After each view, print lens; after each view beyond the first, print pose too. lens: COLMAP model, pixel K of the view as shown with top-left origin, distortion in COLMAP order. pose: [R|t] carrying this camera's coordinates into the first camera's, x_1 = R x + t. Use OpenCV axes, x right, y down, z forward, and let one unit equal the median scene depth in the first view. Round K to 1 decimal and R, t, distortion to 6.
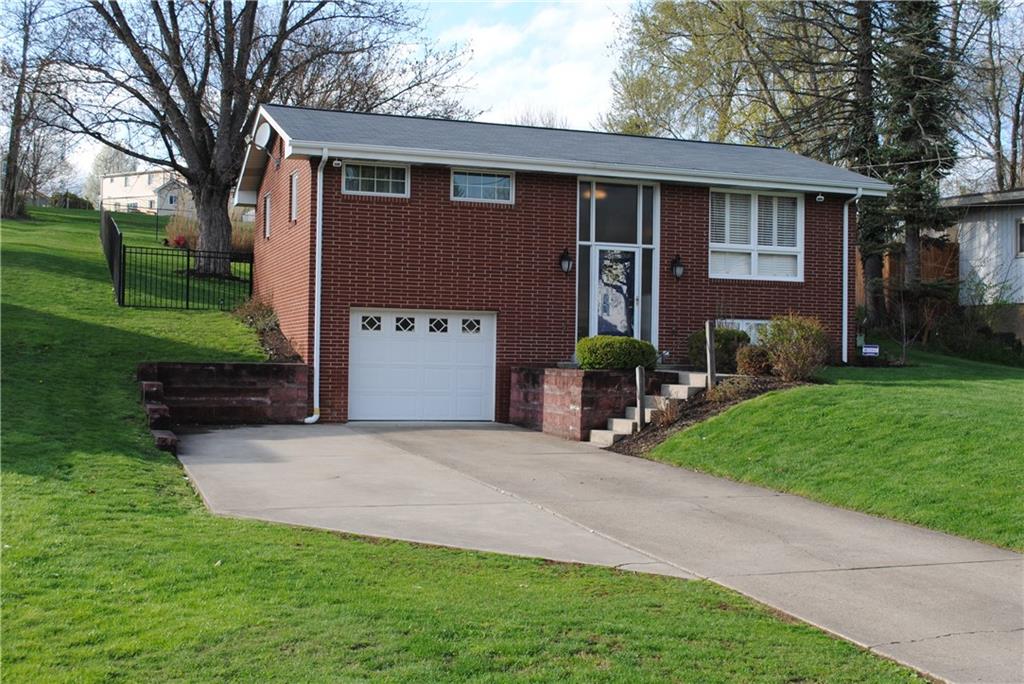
lens RADIAL K [[1175.3, 0, 512.0], [0, 1175.3, 342.0], [0, 0, 1]] dist [-0.016697, -0.007264]
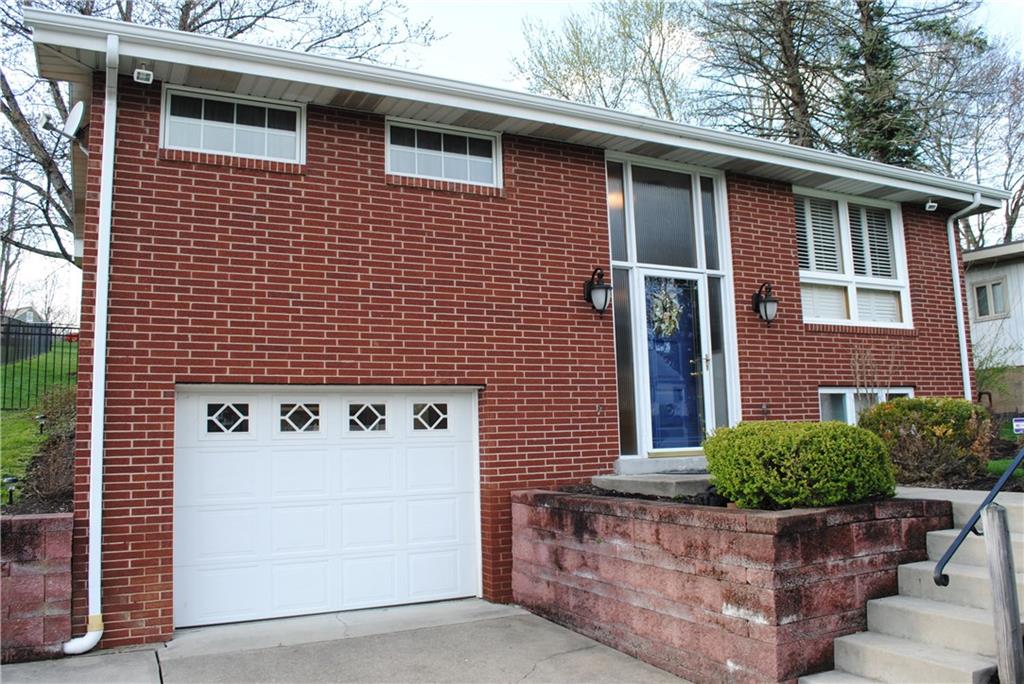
lens RADIAL K [[789.9, 0, 512.0], [0, 789.9, 342.0], [0, 0, 1]] dist [-0.069329, 0.005068]
pose [[0.990519, -0.029749, 0.134117, -0.045263], [0.044516, 0.993100, -0.108489, -0.006730], [-0.129964, 0.113430, 0.985009, 0.651842]]
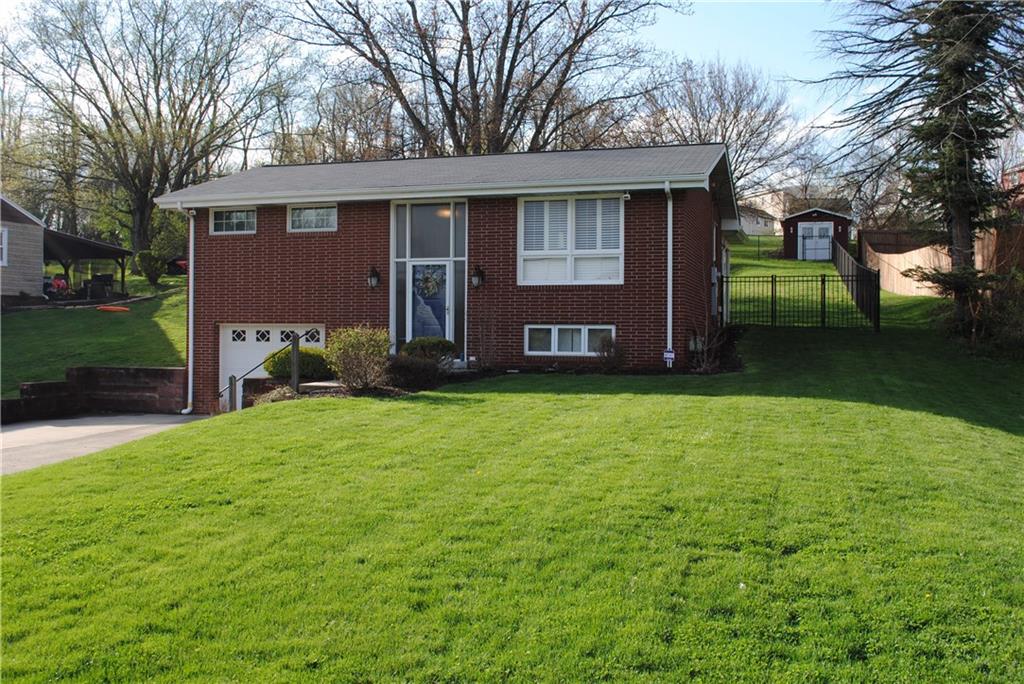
lens RADIAL K [[981.5, 0, 512.0], [0, 981.5, 342.0], [0, 0, 1]] dist [-0.005677, -0.000726]
pose [[0.800690, -0.015723, -0.598873, 0.724864], [0.007716, 0.999843, -0.015935, 0.009352], [0.599029, 0.008138, 0.800686, 0.331505]]
